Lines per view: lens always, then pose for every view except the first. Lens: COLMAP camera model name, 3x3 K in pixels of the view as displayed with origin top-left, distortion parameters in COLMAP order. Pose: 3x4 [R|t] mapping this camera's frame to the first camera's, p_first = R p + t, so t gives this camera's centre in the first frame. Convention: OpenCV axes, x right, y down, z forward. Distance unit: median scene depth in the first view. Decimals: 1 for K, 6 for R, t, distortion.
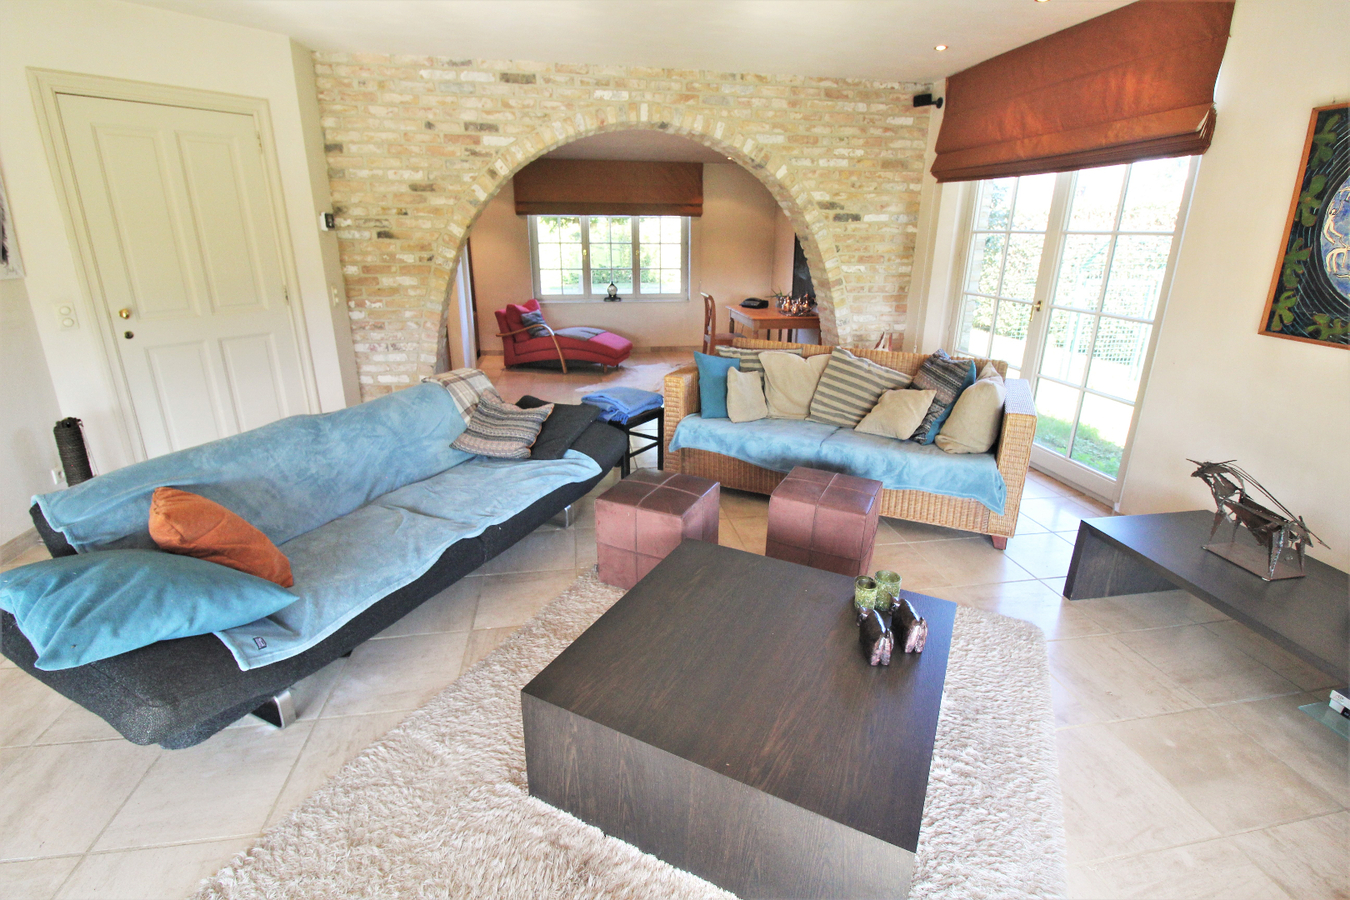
lens RADIAL K [[633.4, 0, 674.8], [0, 633.4, 448.0], [0, 0, 1]] dist [-0.016253, -0.004405]
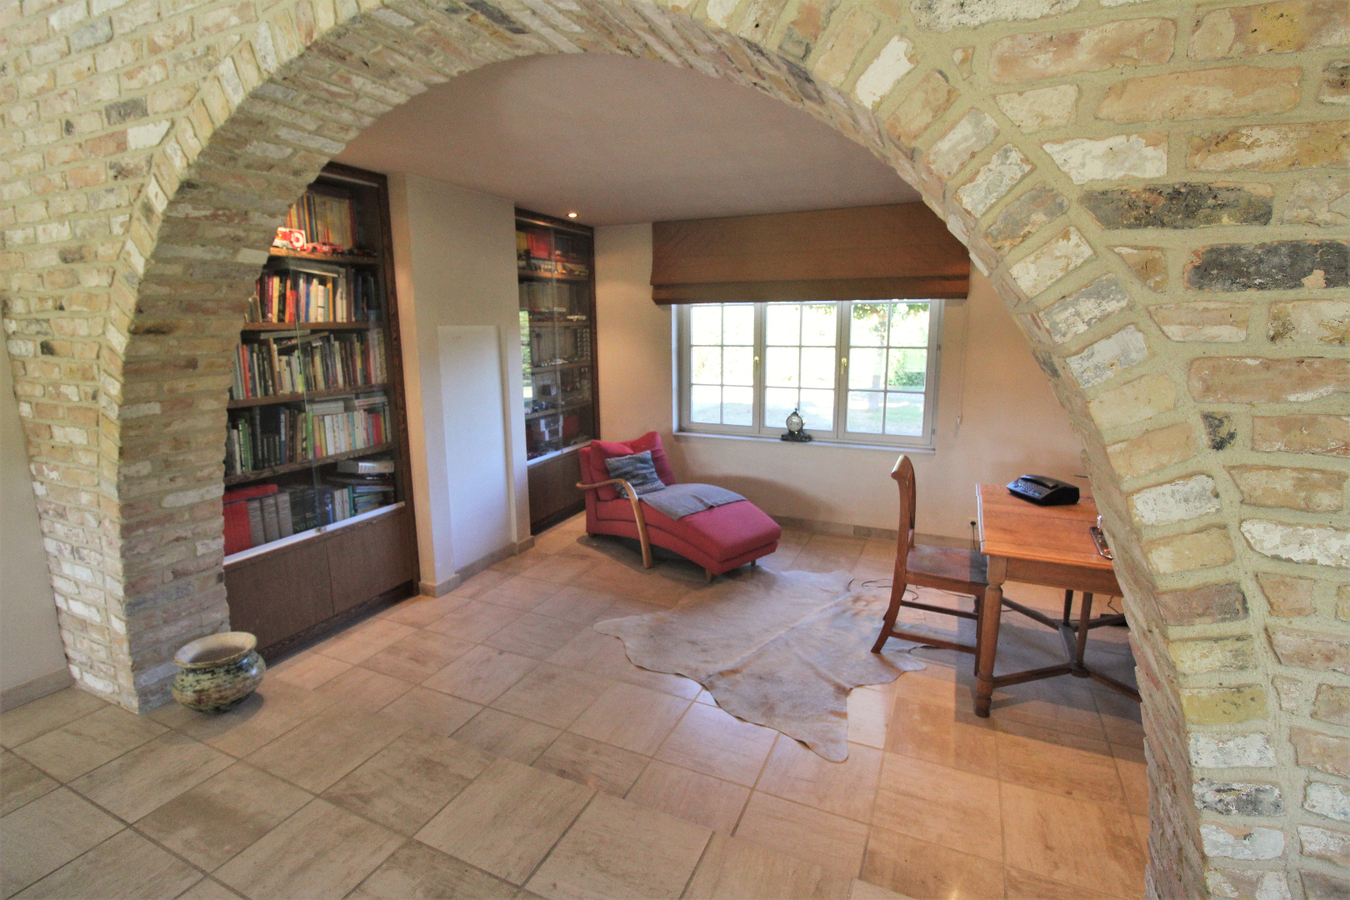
lens RADIAL K [[633.4, 0, 679.2], [0, 633.4, 438.2], [0, 0, 1]] dist [-0.016253, -0.004405]
pose [[0.833321, 0.088111, -0.545722, 0.230786], [-0.167703, 0.980985, -0.097696, -0.275072], [0.526737, 0.172932, 0.832252, 0.782173]]
